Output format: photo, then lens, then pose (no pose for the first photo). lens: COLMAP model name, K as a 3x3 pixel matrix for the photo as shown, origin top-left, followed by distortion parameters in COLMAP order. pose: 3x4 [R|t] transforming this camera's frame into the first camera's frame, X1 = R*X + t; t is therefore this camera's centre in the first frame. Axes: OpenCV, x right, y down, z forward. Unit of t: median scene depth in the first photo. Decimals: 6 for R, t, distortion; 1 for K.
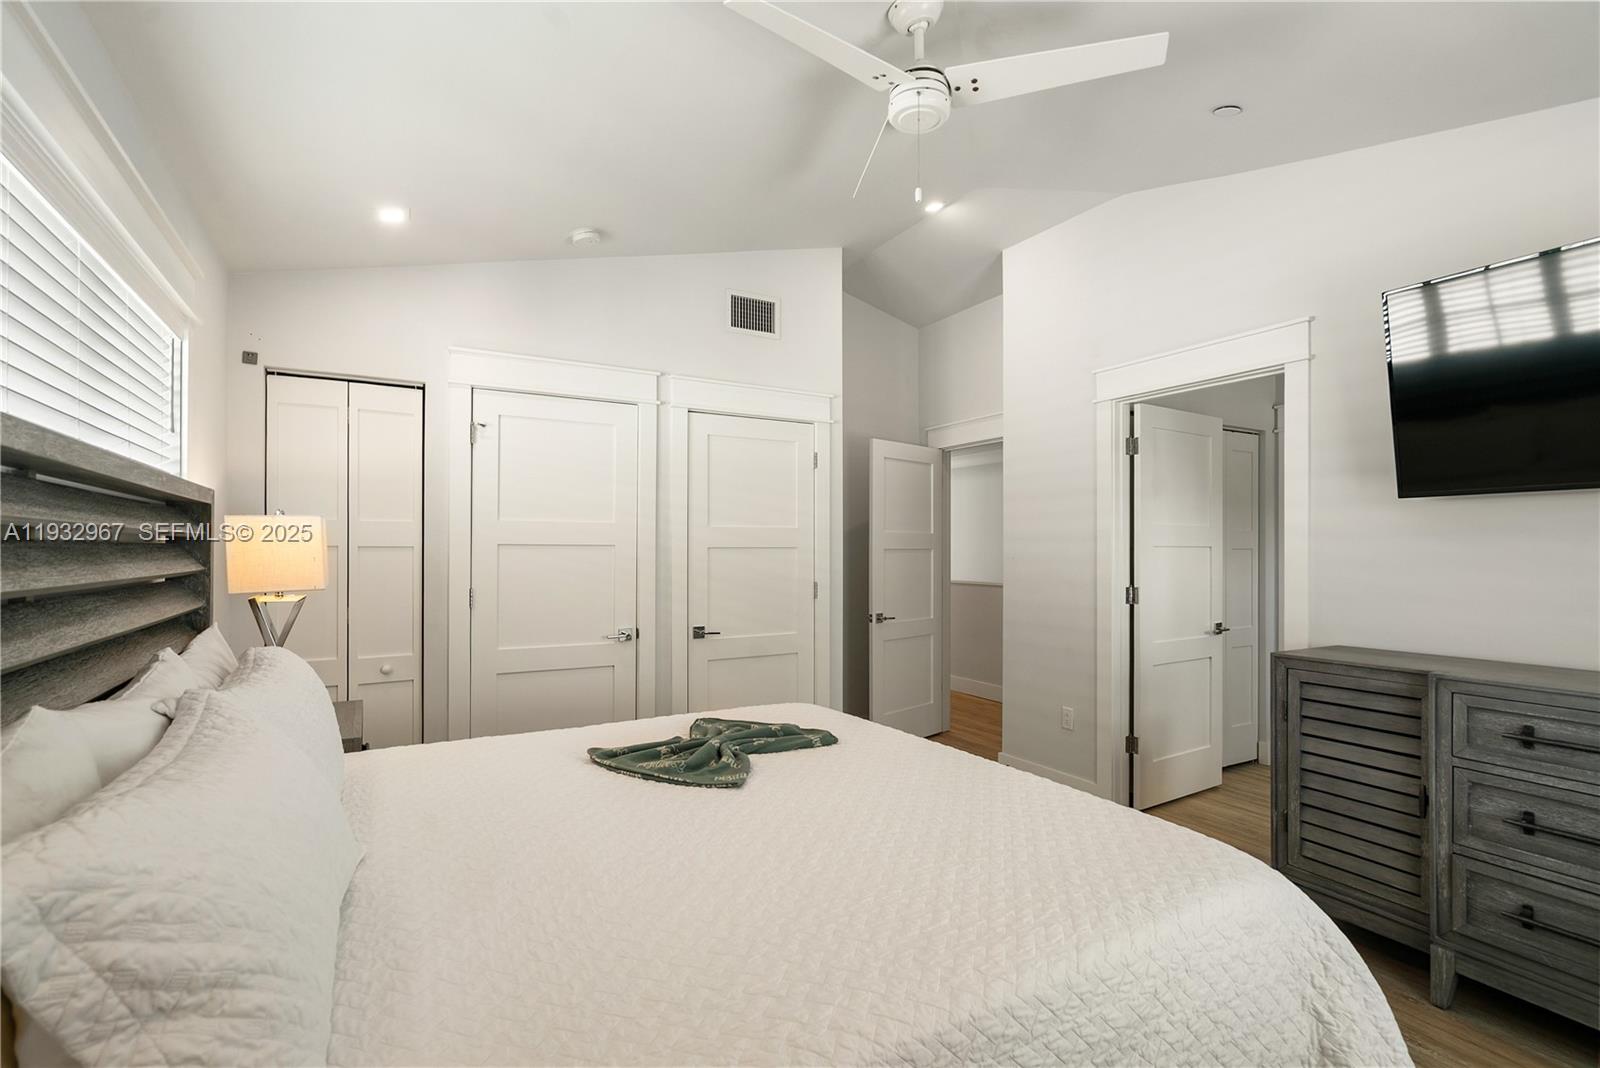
lens RADIAL K [[734.2, 0, 787.5], [0, 734.2, 532.0], [0, 0, 1]] dist [-0.007995, 0.007559]
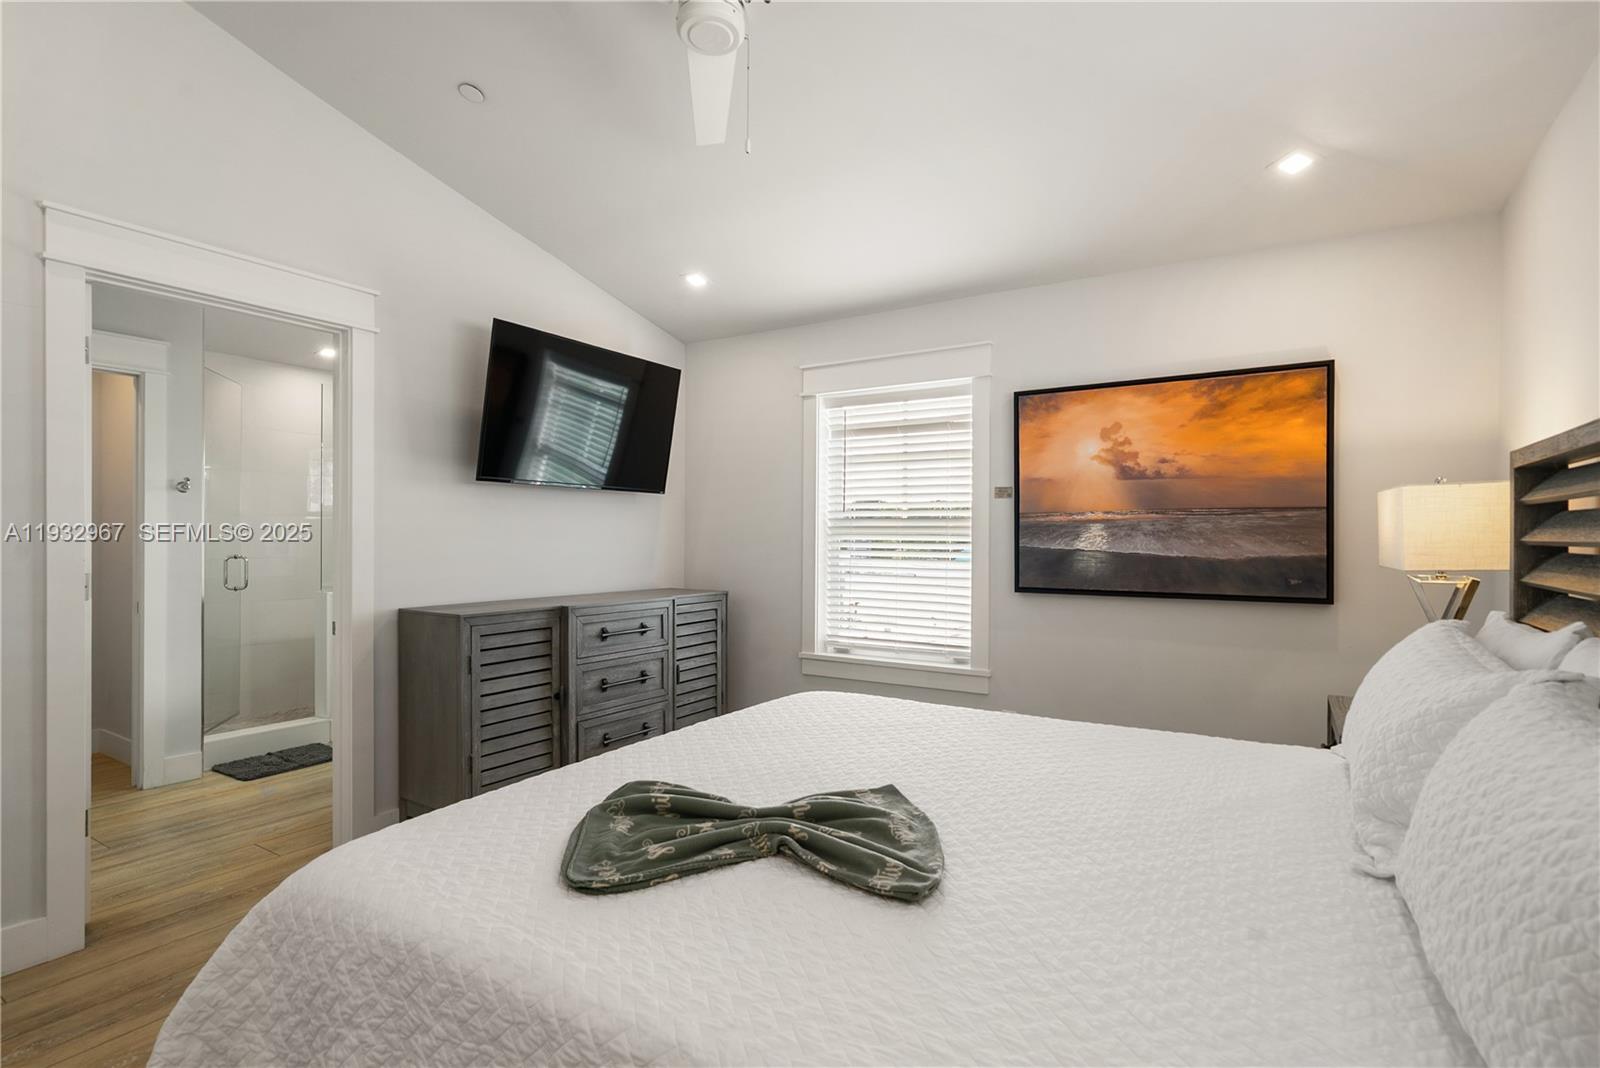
lens RADIAL K [[776.2, 0, 800.0], [0, 776.2, 534.0], [0, 0, 1]] dist [0.018556, 0.000043]
pose [[-0.474161, -0.000850, 0.880438, -0.714074], [-0.028546, 0.999489, -0.014409, 0.058276], [-0.879975, -0.031965, -0.473942, 1.349923]]
